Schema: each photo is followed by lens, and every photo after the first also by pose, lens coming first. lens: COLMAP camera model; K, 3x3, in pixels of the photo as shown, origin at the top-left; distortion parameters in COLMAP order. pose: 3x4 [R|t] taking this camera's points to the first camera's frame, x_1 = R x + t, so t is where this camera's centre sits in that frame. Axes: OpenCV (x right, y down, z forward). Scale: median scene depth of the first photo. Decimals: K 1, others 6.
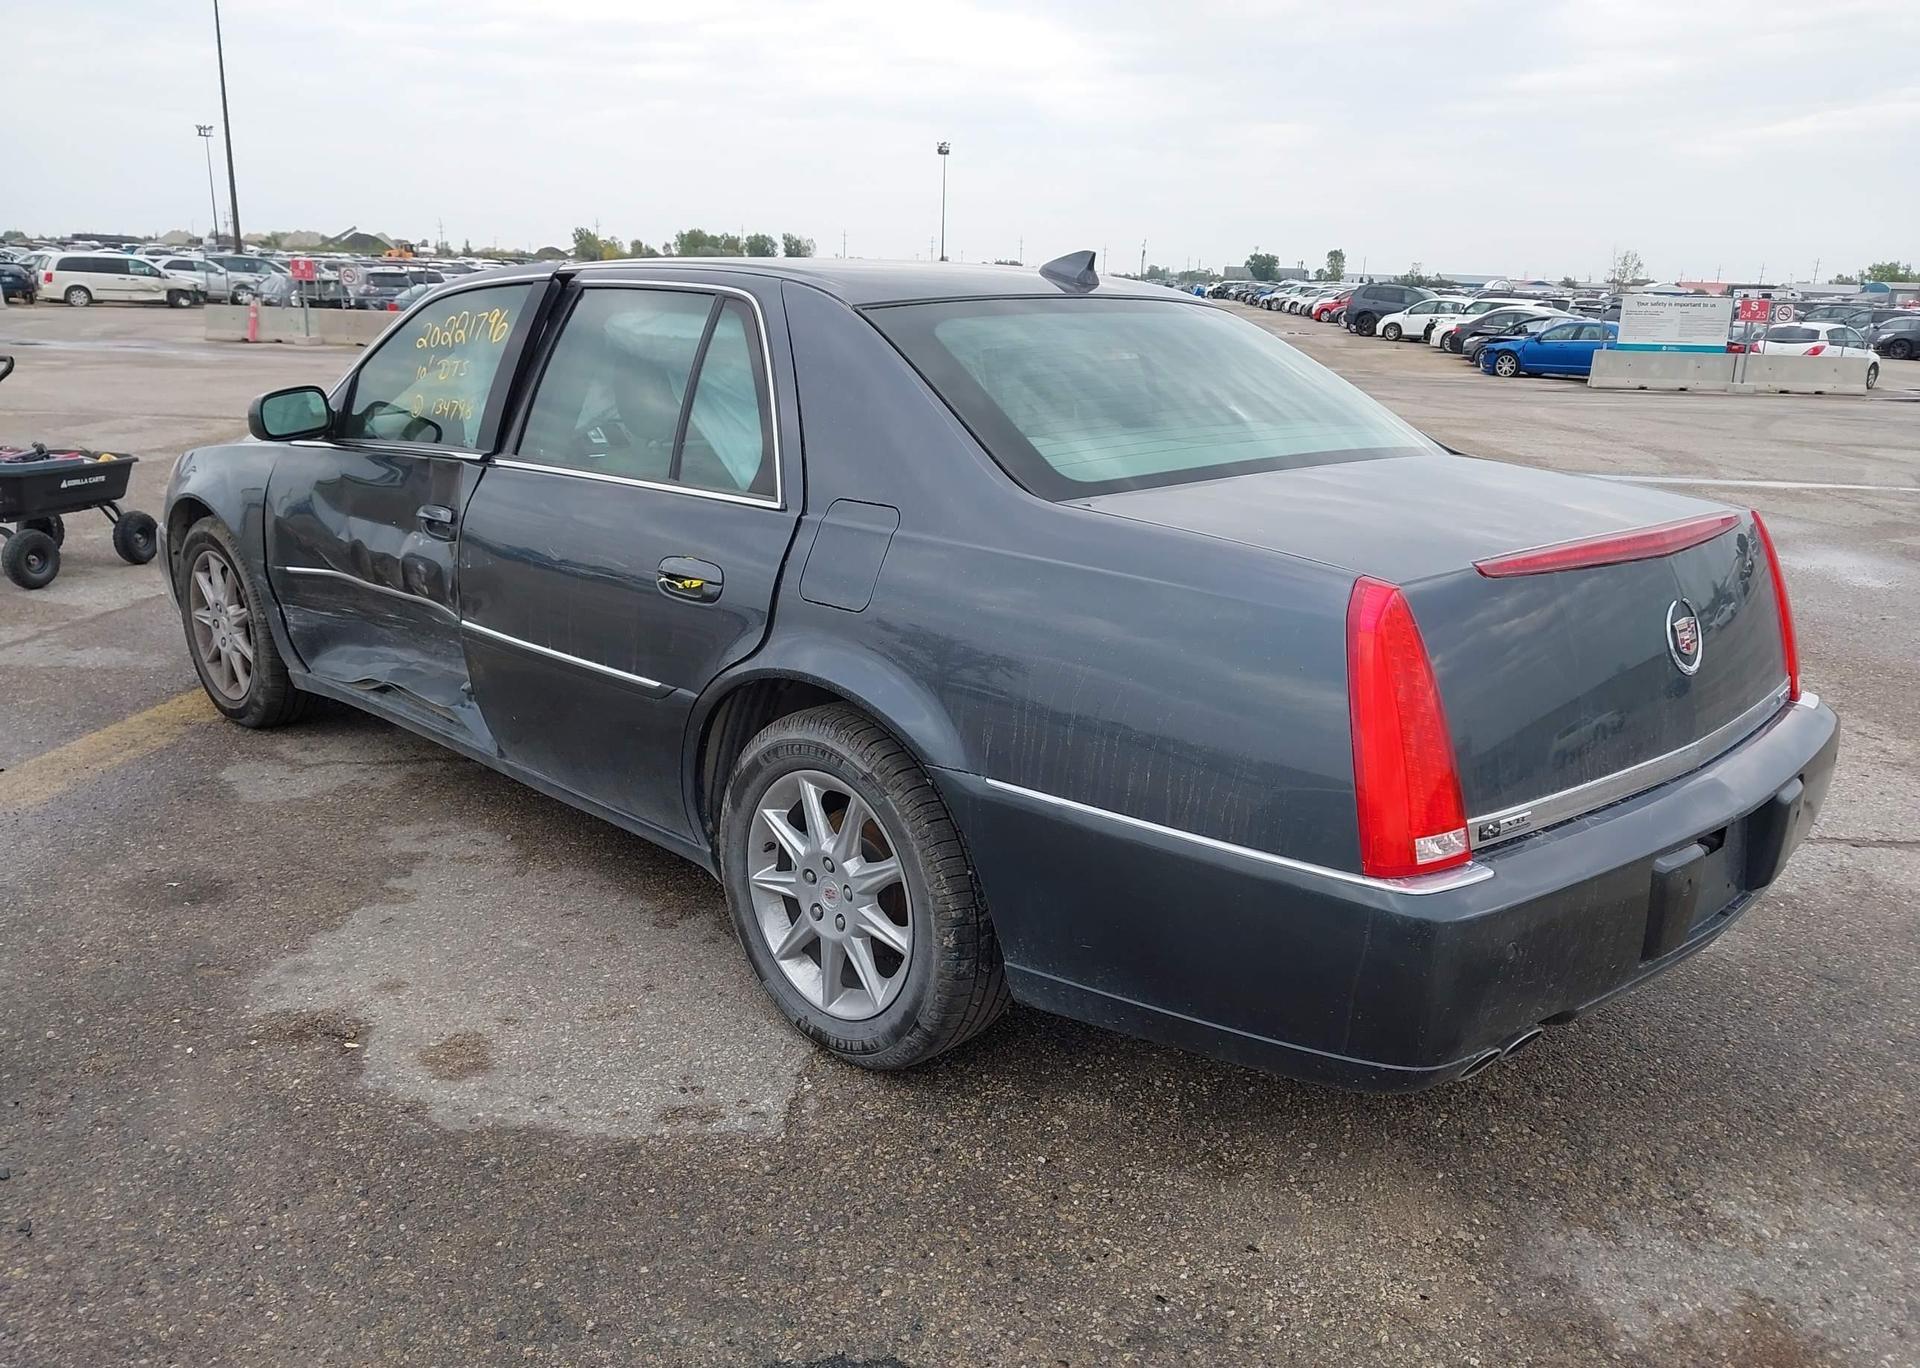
lens RADIAL K [[1529.8, 0, 957.0], [0, 1529.8, 702.8], [0, 0, 1]] dist [0.033324, -0.039897]
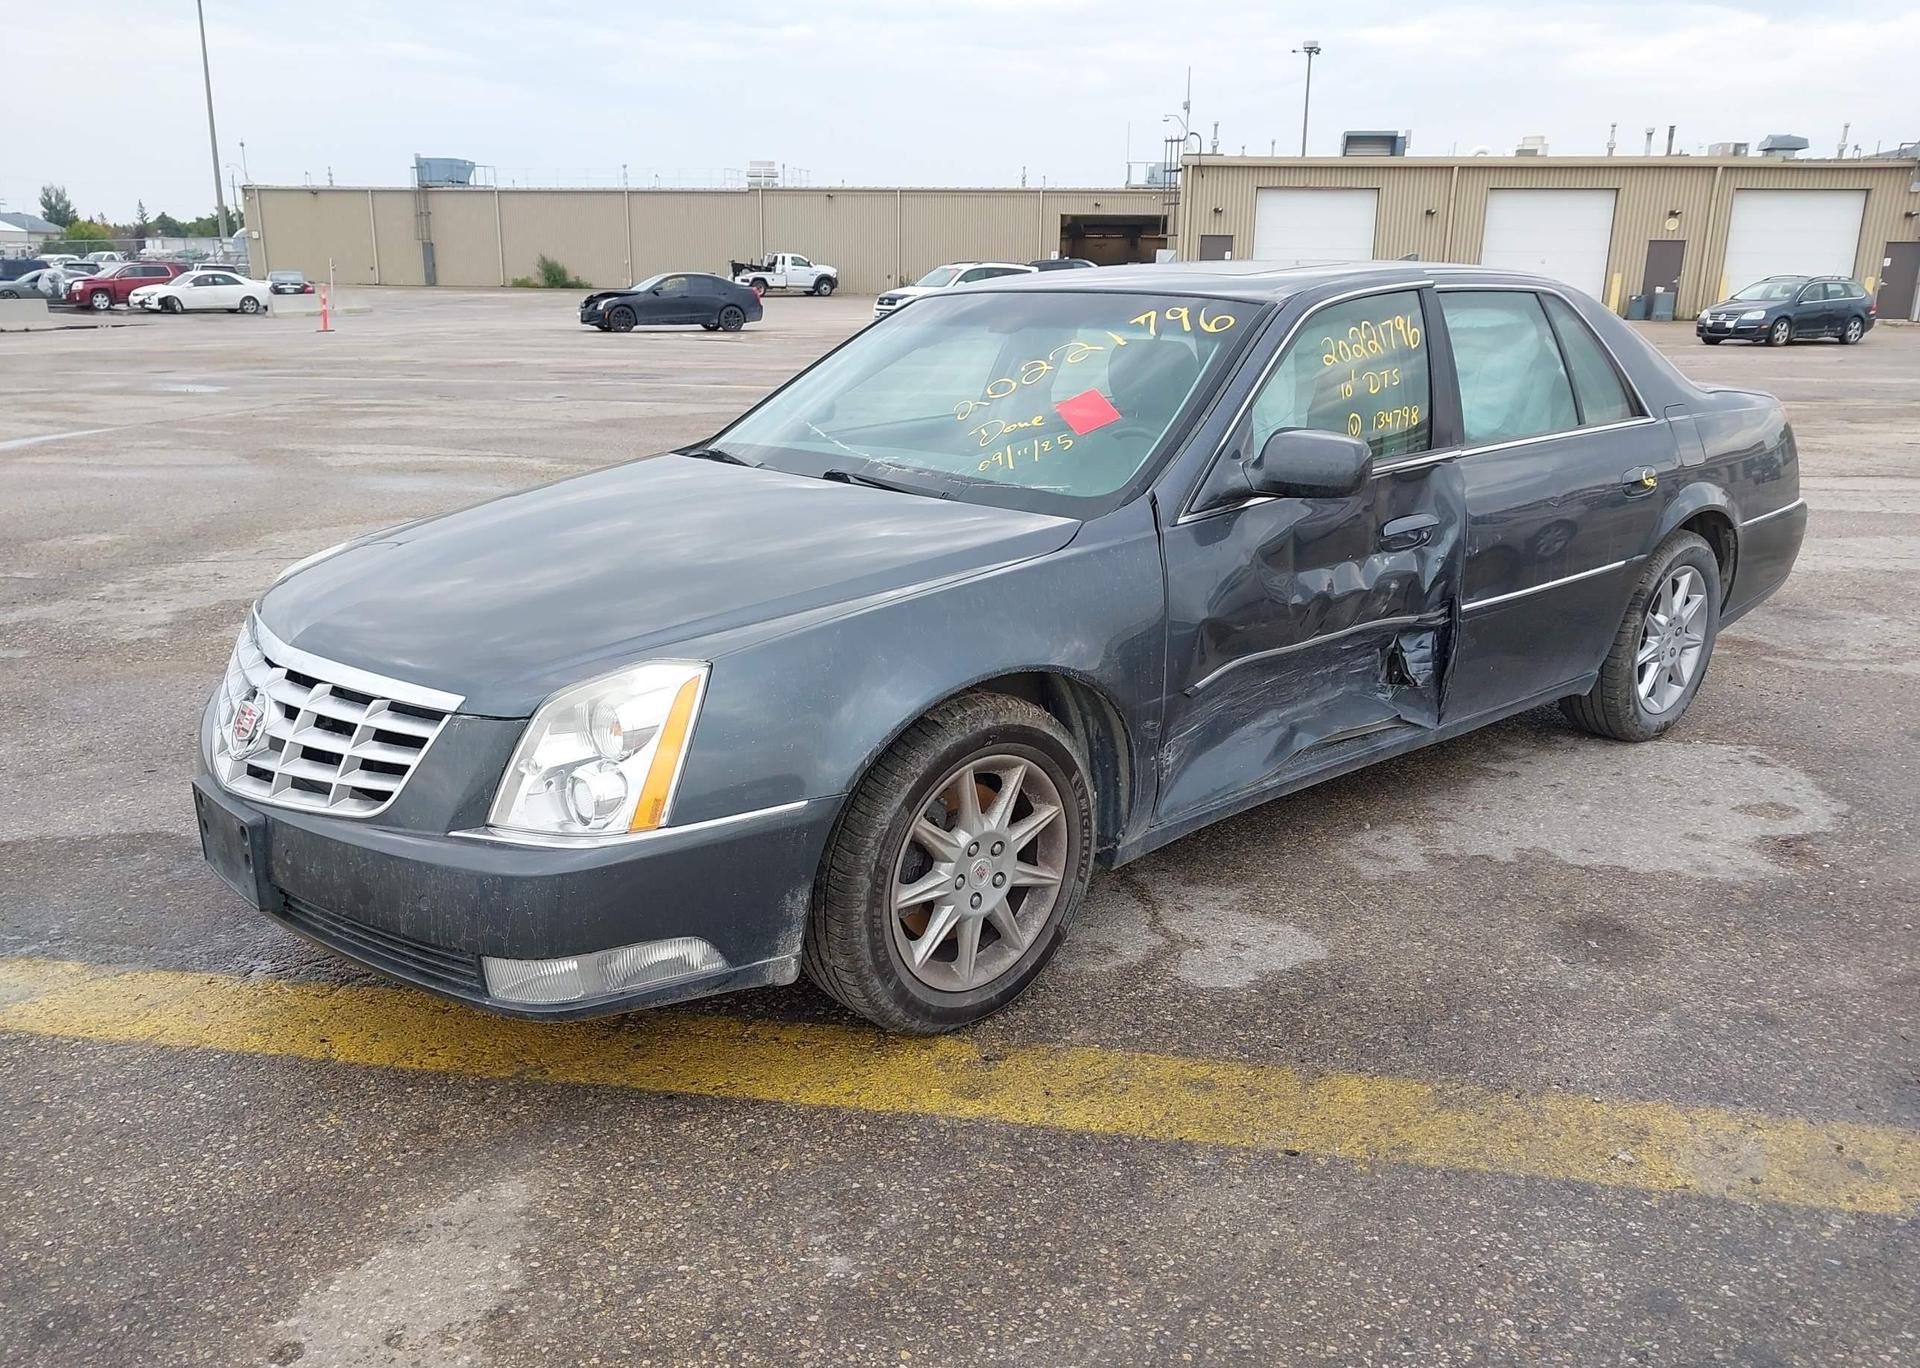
lens RADIAL K [[1529.8, 0, 969.5], [0, 1529.8, 681.8], [0, 0, 1]] dist [0.033324, -0.039897]
pose [[0.049576, -0.285927, 0.956968, -1.644893], [0.254247, 0.930195, 0.264756, -0.447589], [-0.965868, 0.230181, 0.118811, 1.447156]]
